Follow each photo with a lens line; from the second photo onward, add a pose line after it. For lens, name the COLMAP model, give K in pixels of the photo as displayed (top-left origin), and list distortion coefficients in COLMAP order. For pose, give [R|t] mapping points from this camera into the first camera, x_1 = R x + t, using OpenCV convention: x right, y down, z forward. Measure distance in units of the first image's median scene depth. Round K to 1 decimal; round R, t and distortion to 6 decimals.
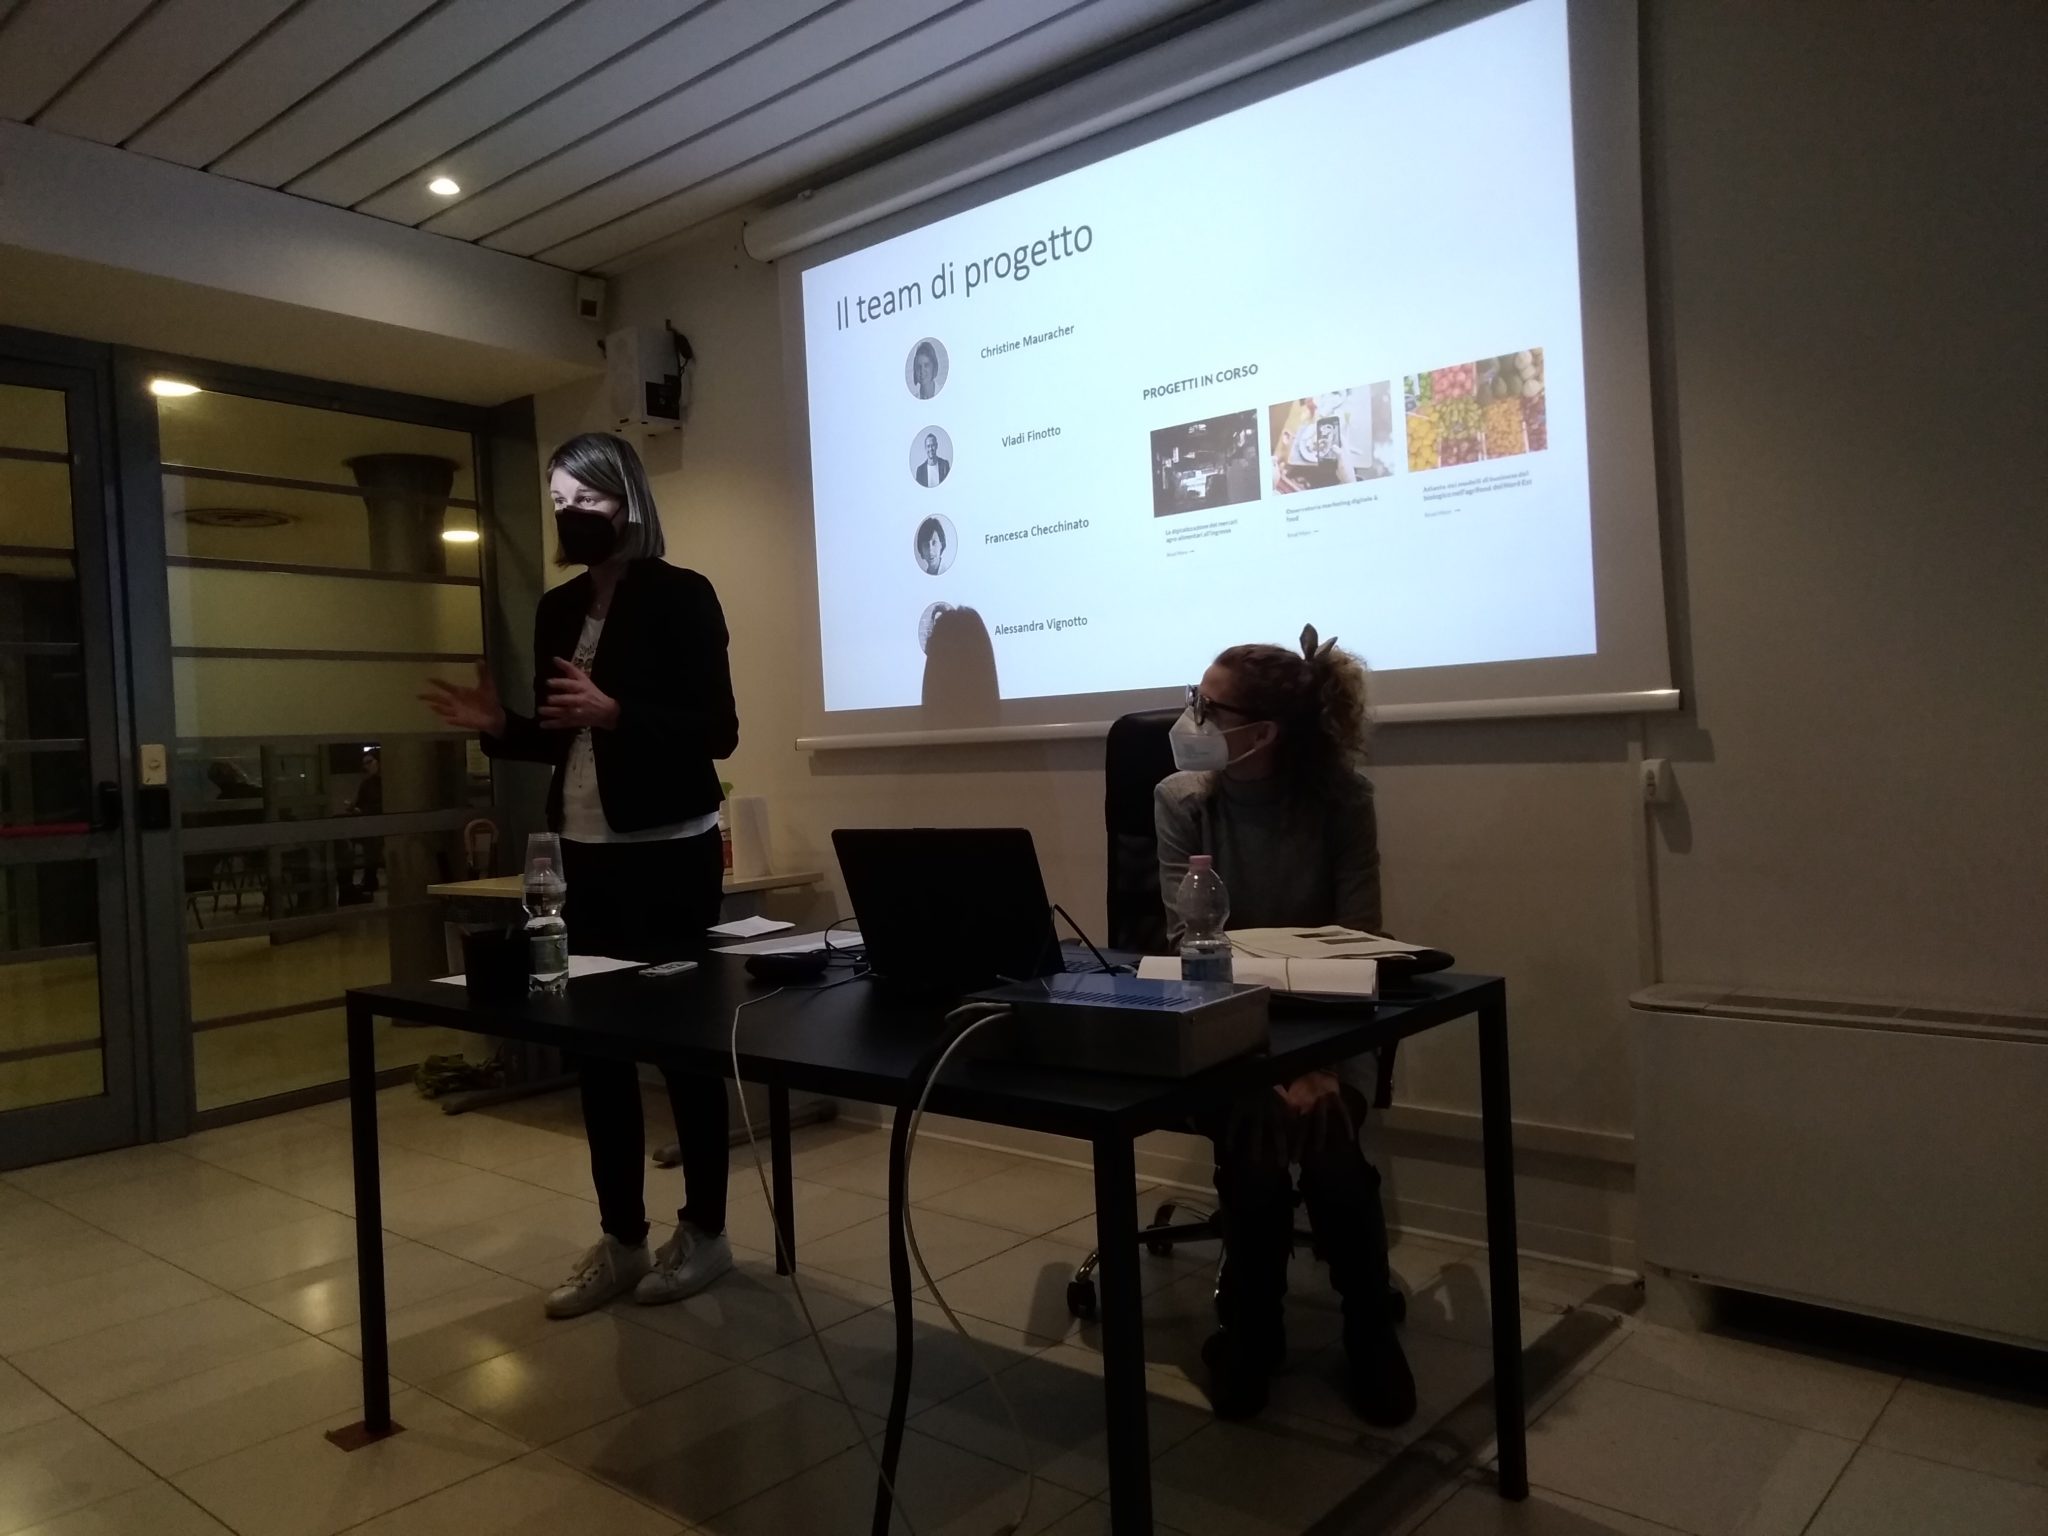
lens RADIAL K [[1471.5, 0, 1024.0], [0, 1471.5, 768.0], [0, 0, 1]] dist [0.006700, -0.000210]
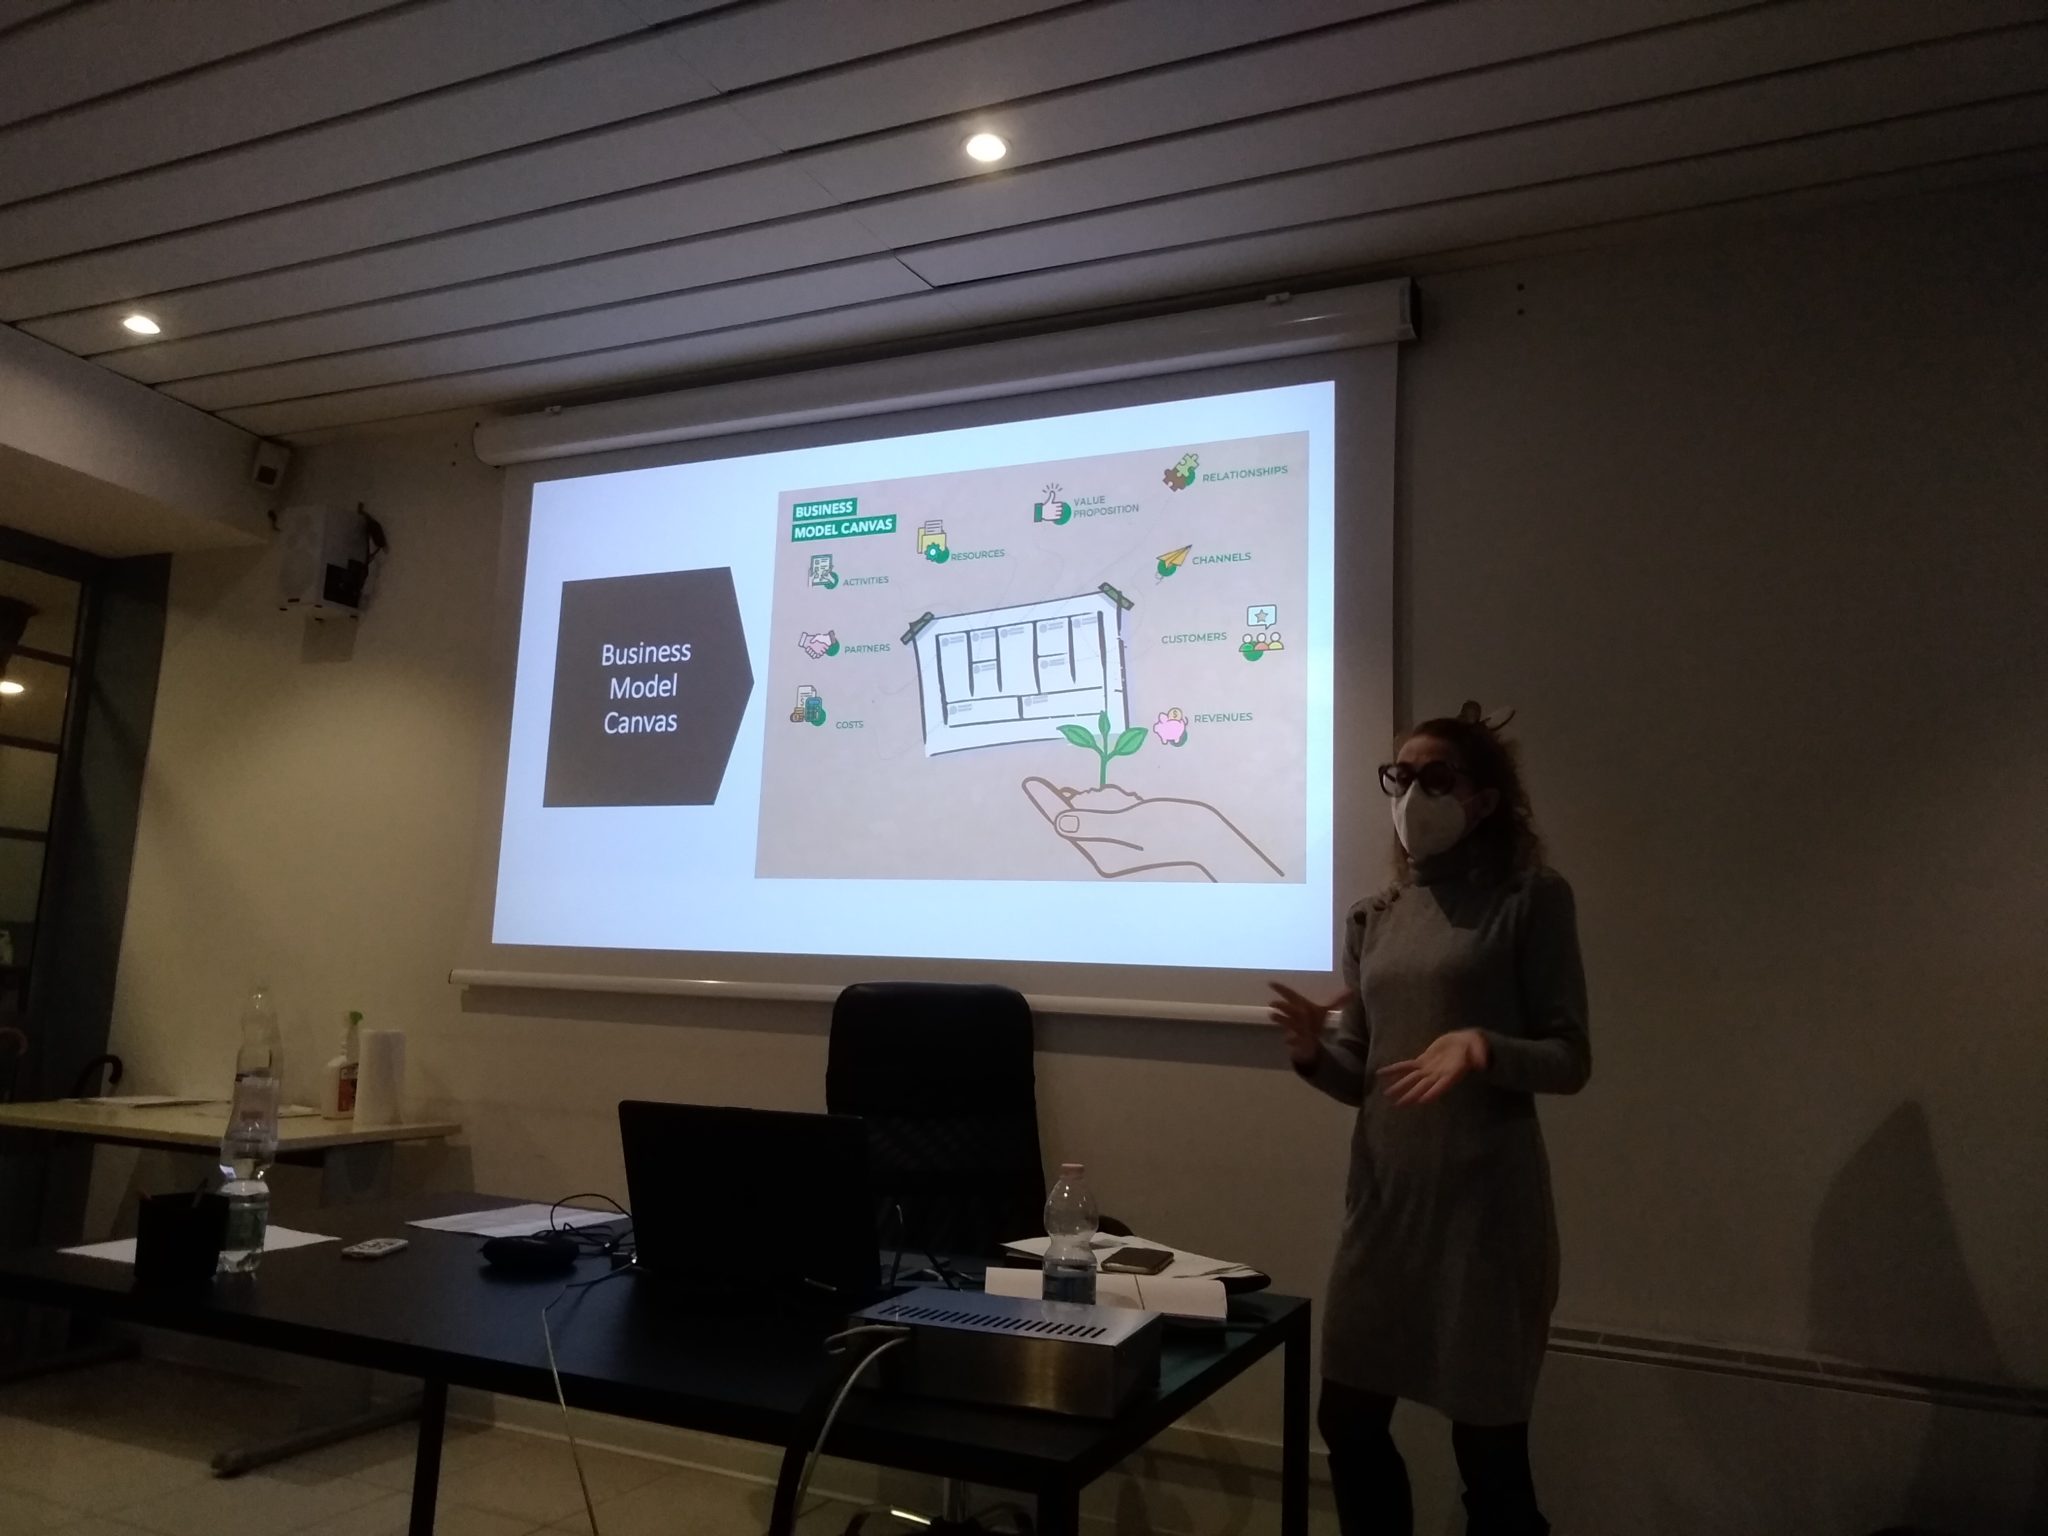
lens RADIAL K [[1491.2, 0, 1024.0], [0, 1491.2, 768.0], [0, 0, 1]] dist [-0.005683, 0.000760]
pose [[0.956051, 0.131249, 0.262184, -0.074317], [-0.084923, 0.979840, -0.180836, -0.006157], [-0.280633, 0.150623, 0.947923, 0.016352]]
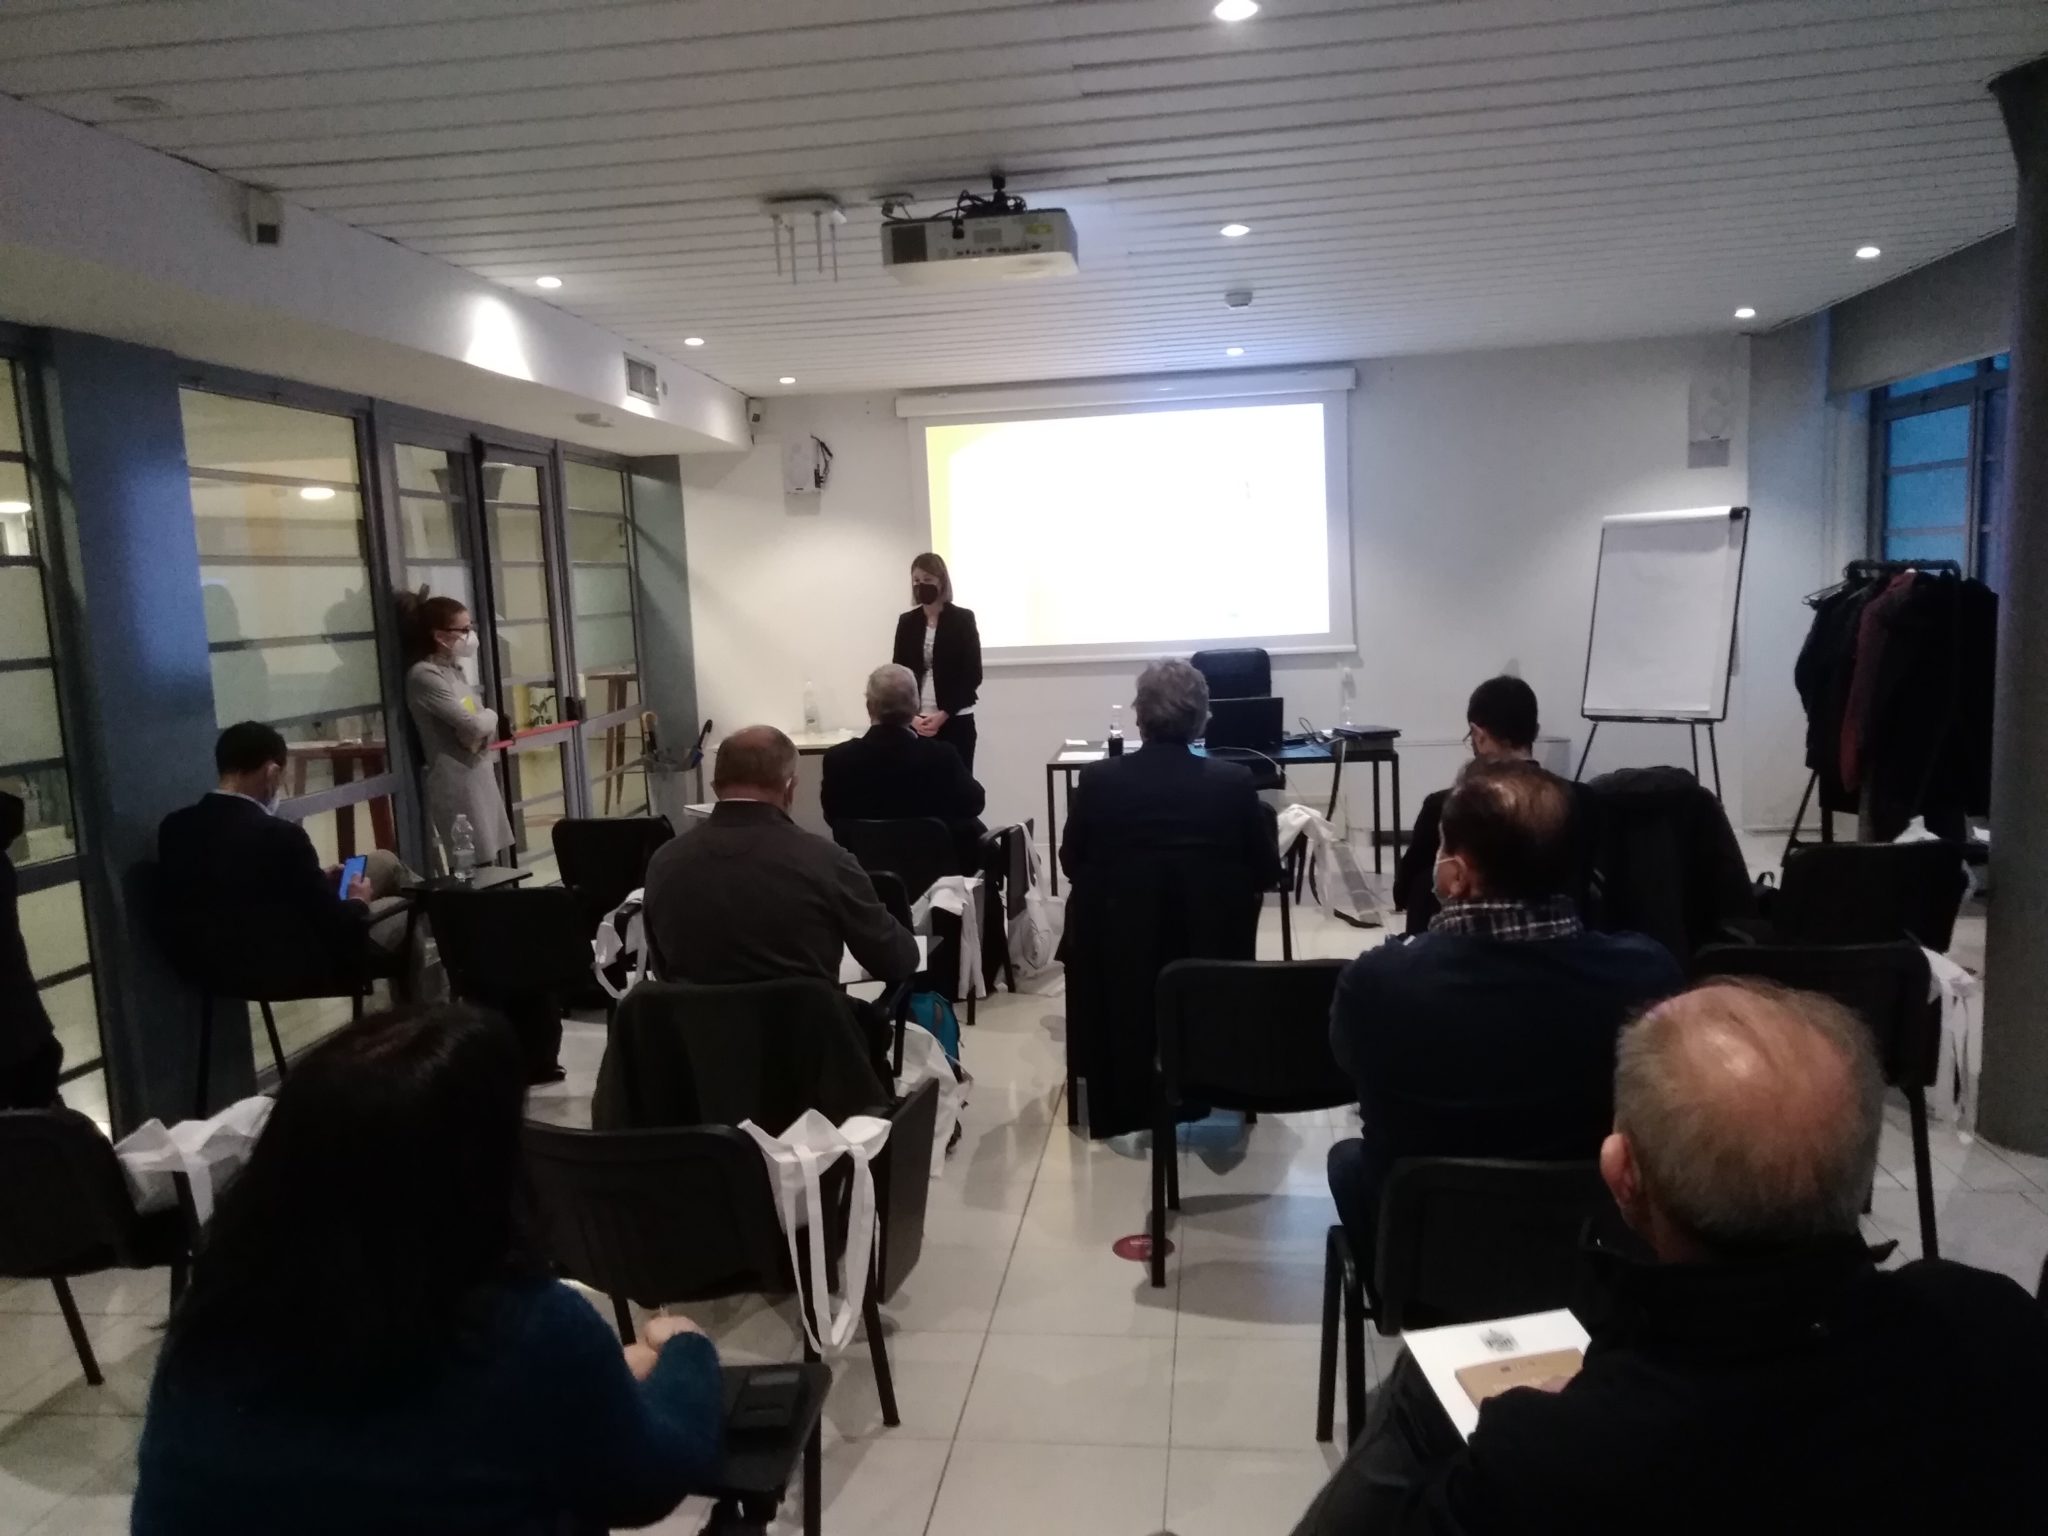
lens RADIAL K [[1491.2, 0, 1024.0], [0, 1491.2, 768.0], [0, 0, 1]] dist [-0.005683, 0.000760]
pose [[0.830349, -0.064334, 0.553518, -1.164930], [0.020995, 0.996220, 0.084293, -0.046612], [-0.556848, -0.058371, 0.828561, -0.748322]]
